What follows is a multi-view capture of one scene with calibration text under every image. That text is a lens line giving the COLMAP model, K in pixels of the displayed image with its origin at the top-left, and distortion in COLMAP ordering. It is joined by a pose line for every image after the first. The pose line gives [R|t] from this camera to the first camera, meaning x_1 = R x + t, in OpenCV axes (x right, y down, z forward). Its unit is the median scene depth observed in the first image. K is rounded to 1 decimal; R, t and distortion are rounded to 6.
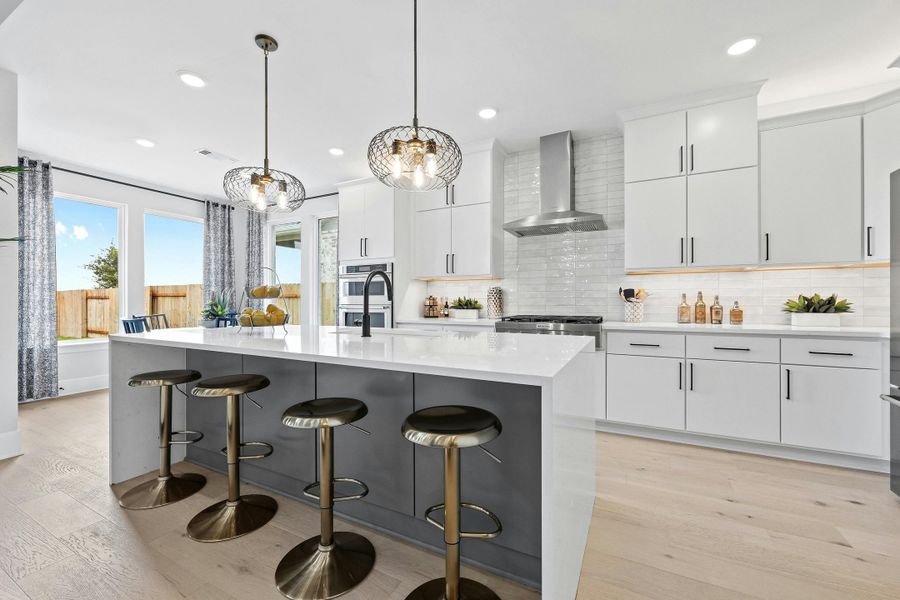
lens RADIAL K [[359.4, 0, 445.9], [0, 359.4, 300.0], [0, 0, 1]] dist [0.000351, -0.001251]
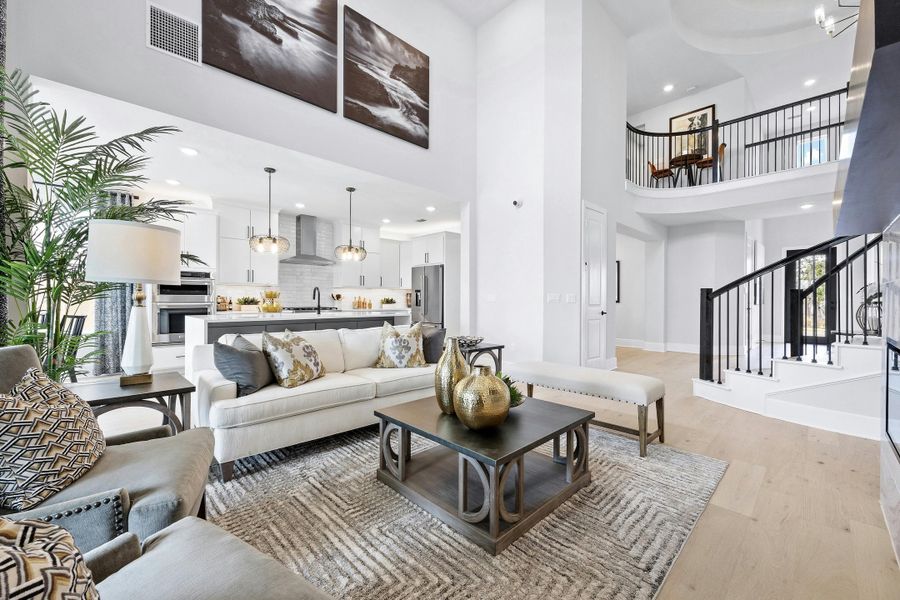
lens RADIAL K [[359.4, 0, 449.7], [0, 359.4, 304.6], [0, 0, 1]] dist [0.000351, -0.001251]
pose [[0.362169, 0.000999, 0.932112, -1.561569], [0.008392, 0.999955, -0.004332, 0.057600], [-0.932075, 0.009391, 0.362144, -0.557370]]
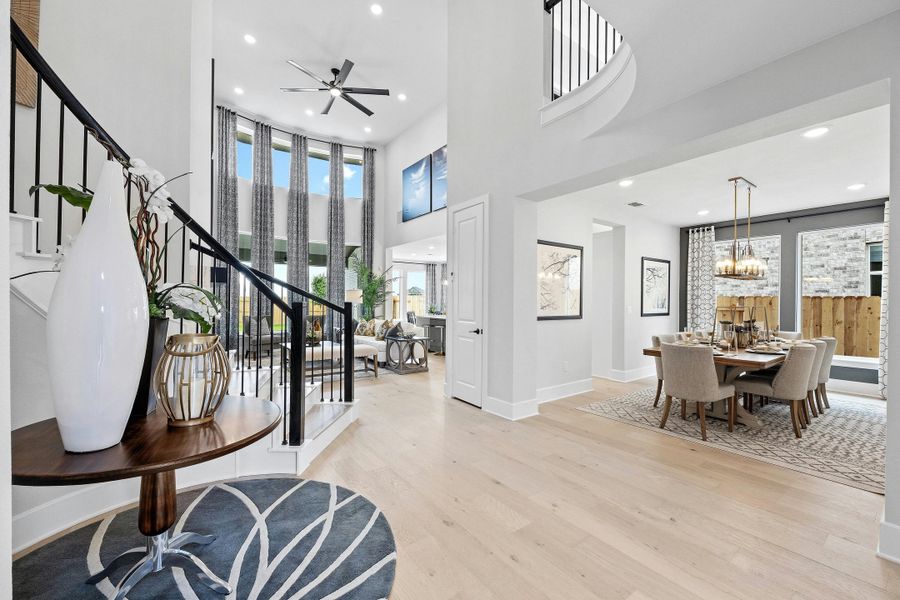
lens RADIAL K [[359.4, 0, 451.3], [0, 359.4, 298.7], [0, 0, 1]] dist [0.000351, -0.001251]
pose [[0.872290, 0.005284, -0.488960, 0.677843], [-0.010605, 0.999911, -0.008115, -0.030976], [0.488874, 0.012264, 0.872268, -1.047630]]
